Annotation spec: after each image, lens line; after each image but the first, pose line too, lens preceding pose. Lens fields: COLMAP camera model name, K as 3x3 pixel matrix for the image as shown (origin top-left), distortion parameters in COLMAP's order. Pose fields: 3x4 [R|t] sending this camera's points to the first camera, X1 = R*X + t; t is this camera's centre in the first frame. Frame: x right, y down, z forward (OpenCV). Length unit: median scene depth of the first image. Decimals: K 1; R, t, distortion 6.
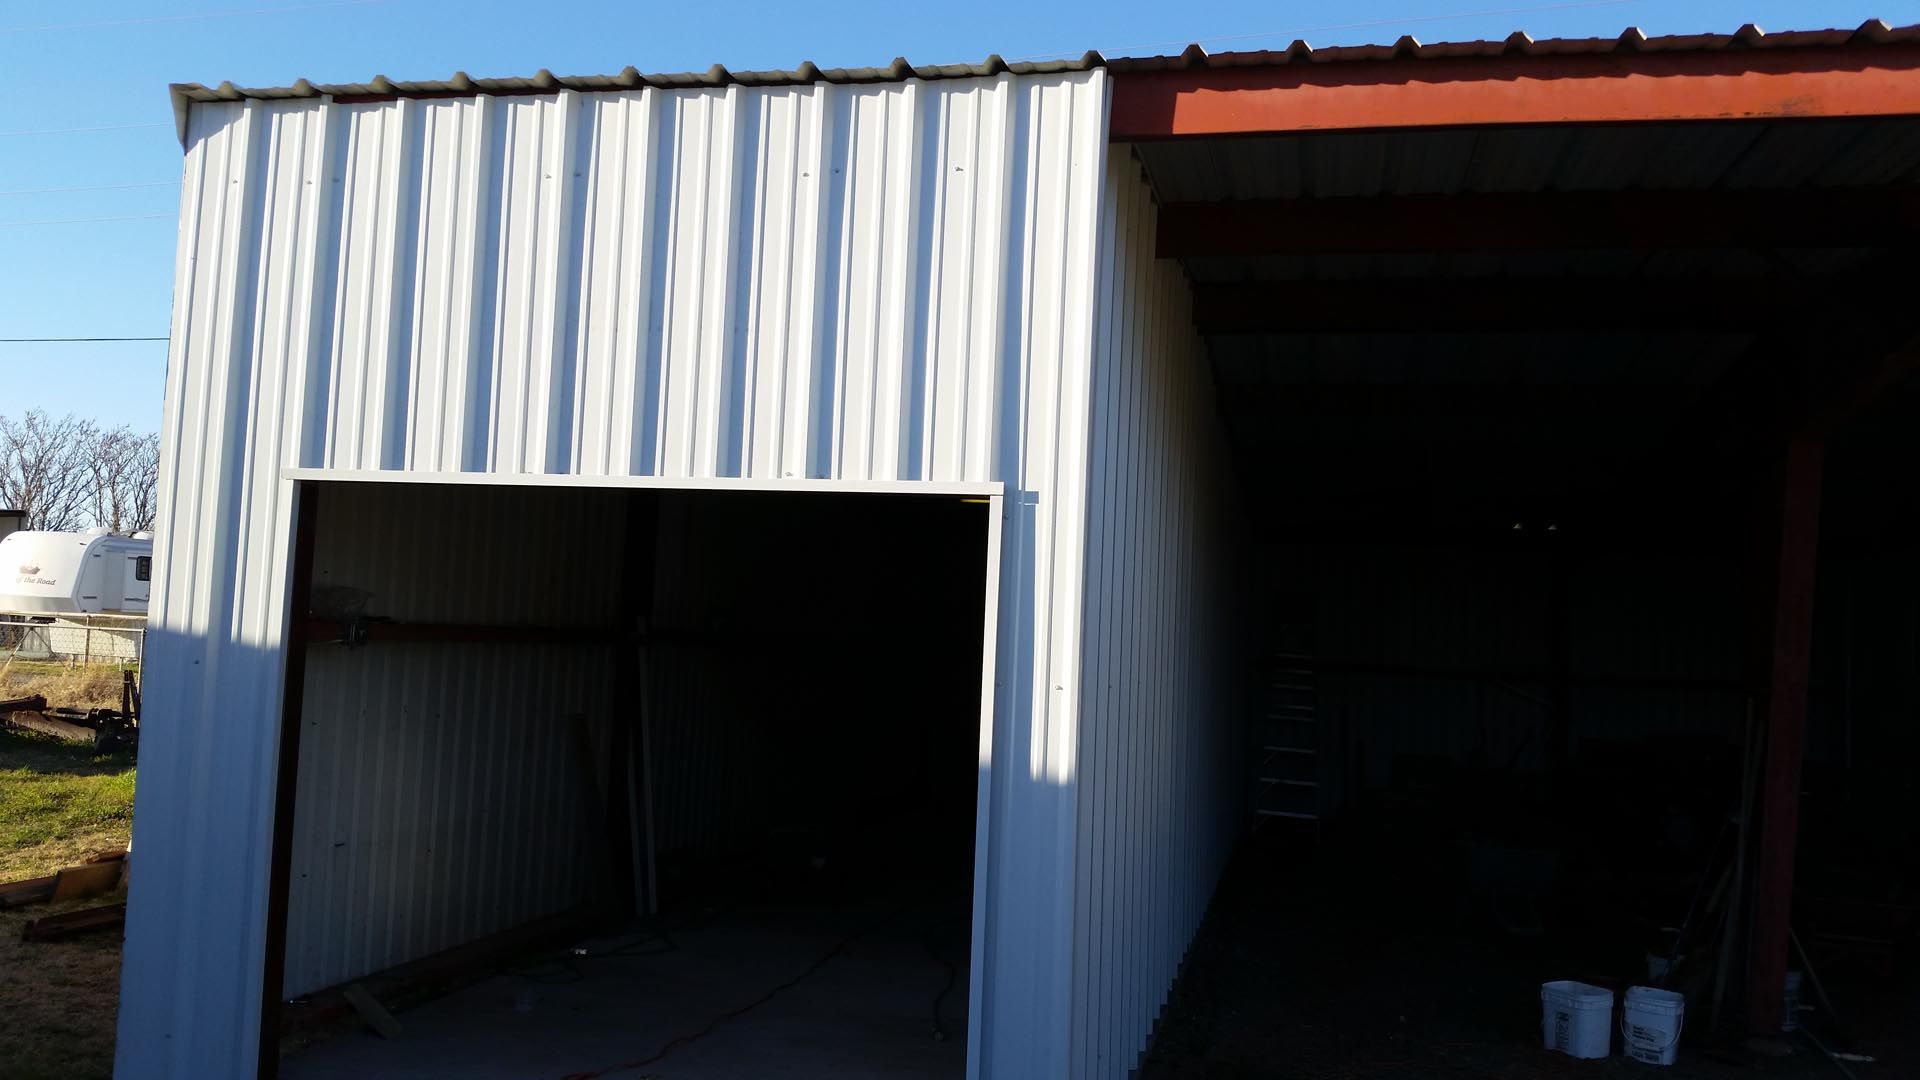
lens RADIAL K [[1589.8, 0, 966.9], [0, 1589.8, 513.5], [0, 0, 1]] dist [0.074885, -0.125380]
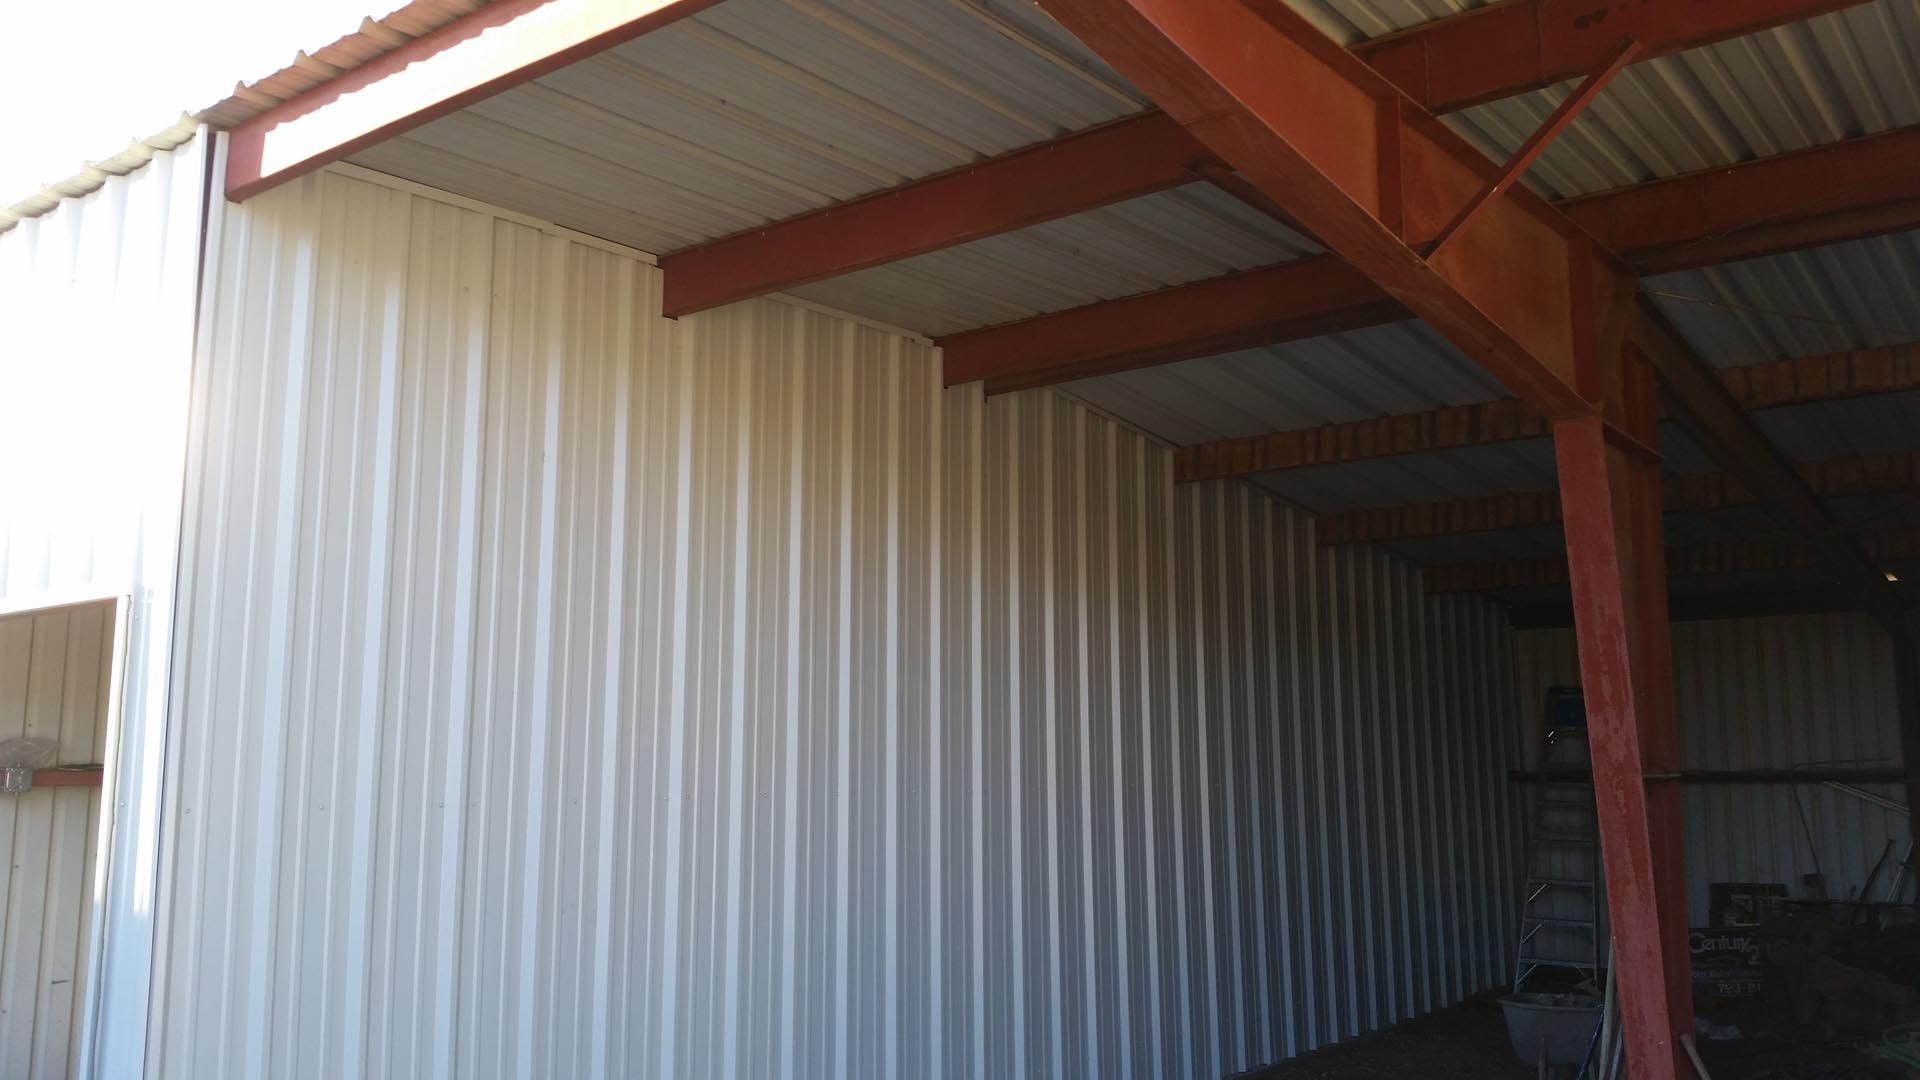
lens RADIAL K [[1589.8, 0, 966.9], [0, 1589.8, 513.5], [0, 0, 1]] dist [0.074885, -0.125380]
pose [[0.905728, -0.111680, -0.408882, 0.839134], [0.075417, 0.991733, -0.103819, 0.073295], [0.417096, 0.063195, 0.906663, 0.360625]]
